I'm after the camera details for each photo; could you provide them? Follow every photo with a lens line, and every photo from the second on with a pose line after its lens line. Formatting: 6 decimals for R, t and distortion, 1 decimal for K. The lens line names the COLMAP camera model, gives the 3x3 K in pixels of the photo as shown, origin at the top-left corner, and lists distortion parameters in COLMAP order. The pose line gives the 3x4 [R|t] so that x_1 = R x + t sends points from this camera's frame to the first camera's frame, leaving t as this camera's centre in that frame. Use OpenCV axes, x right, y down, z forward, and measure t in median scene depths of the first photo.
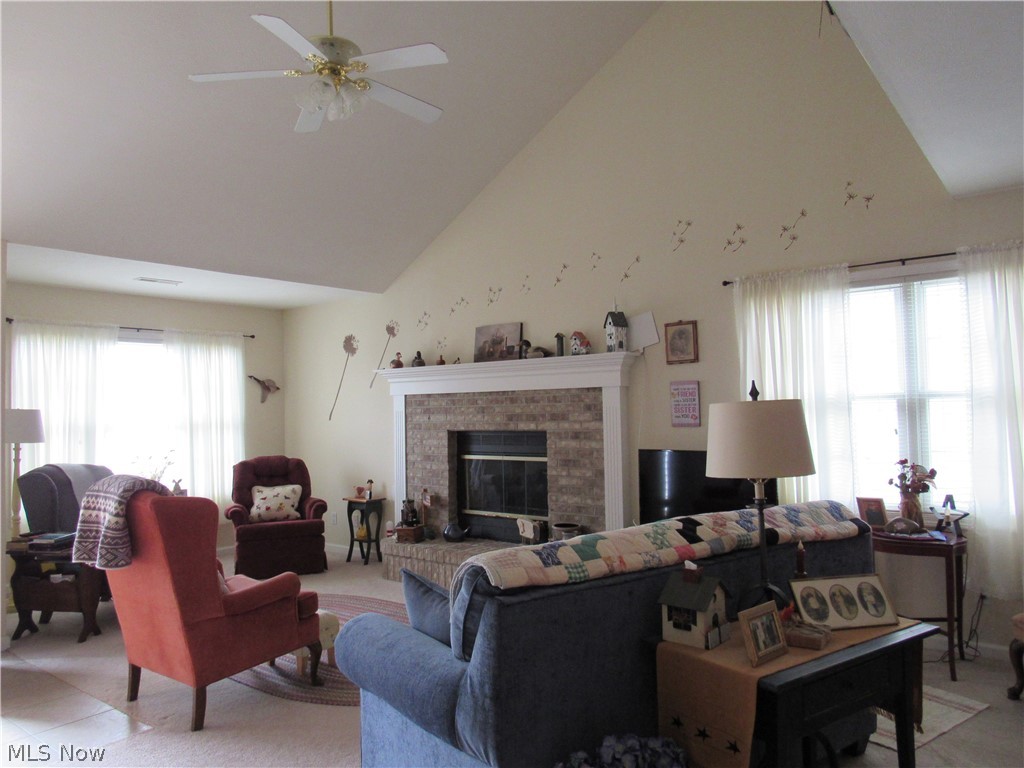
lens RADIAL K [[730.7, 0, 511.1], [0, 730.7, 383.9], [0, 0, 1]] dist [-0.029358, 0.017347]
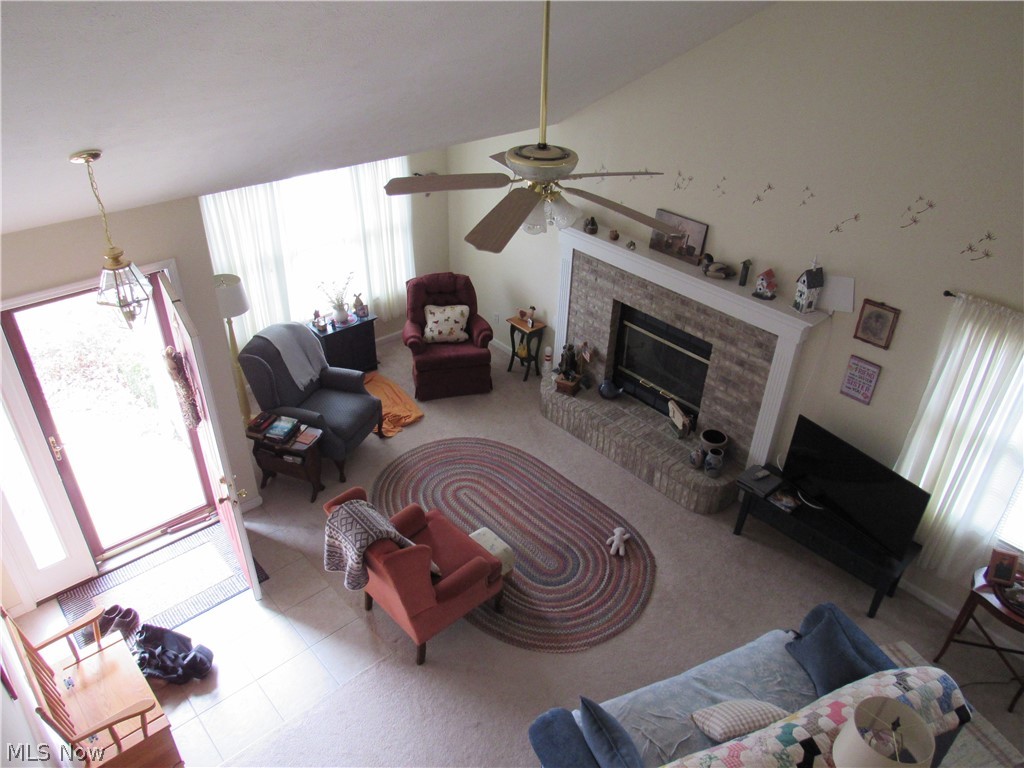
lens RADIAL K [[730.7, 0, 513.8], [0, 730.7, 382.2], [0, 0, 1]] dist [-0.029358, 0.017347]
pose [[0.981710, 0.138437, -0.130692, -0.080900], [-0.039894, 0.820817, 0.569797, -0.447795], [0.186155, -0.554161, 0.811327, 0.101024]]
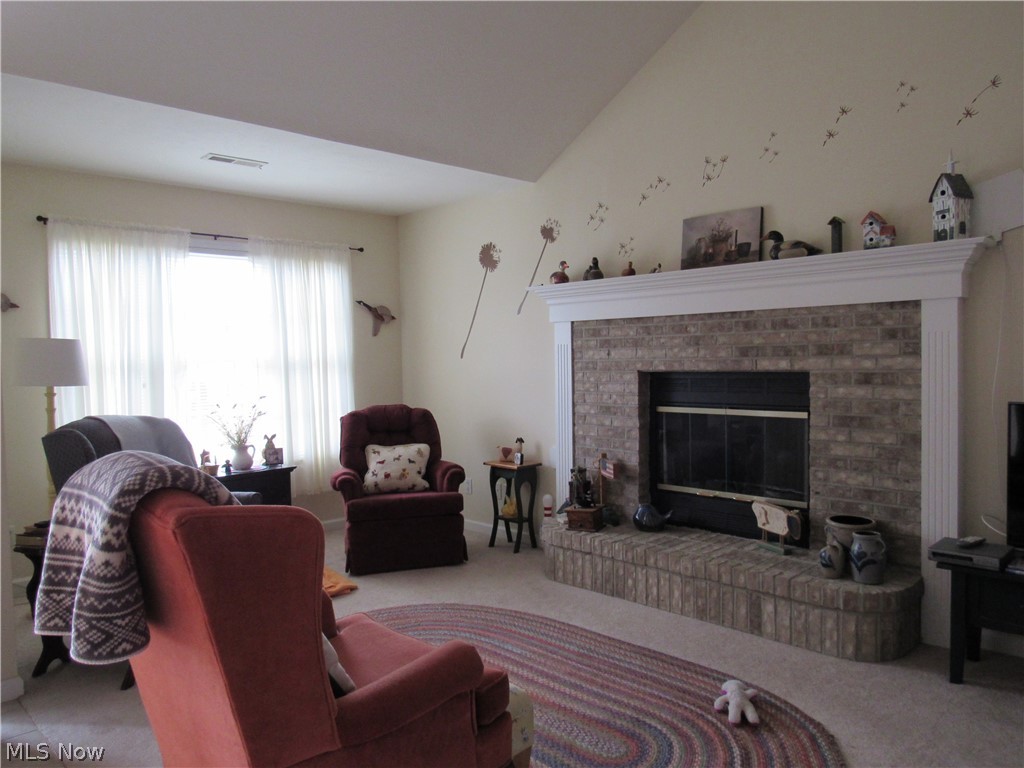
lens RADIAL K [[730.7, 0, 509.9], [0, 730.7, 383.7], [0, 0, 1]] dist [-0.029358, 0.017347]
pose [[0.991683, 0.005000, -0.128609, -0.128863], [0.004594, 0.997233, 0.074197, 0.025655], [0.128624, -0.074171, 0.988916, 0.322730]]
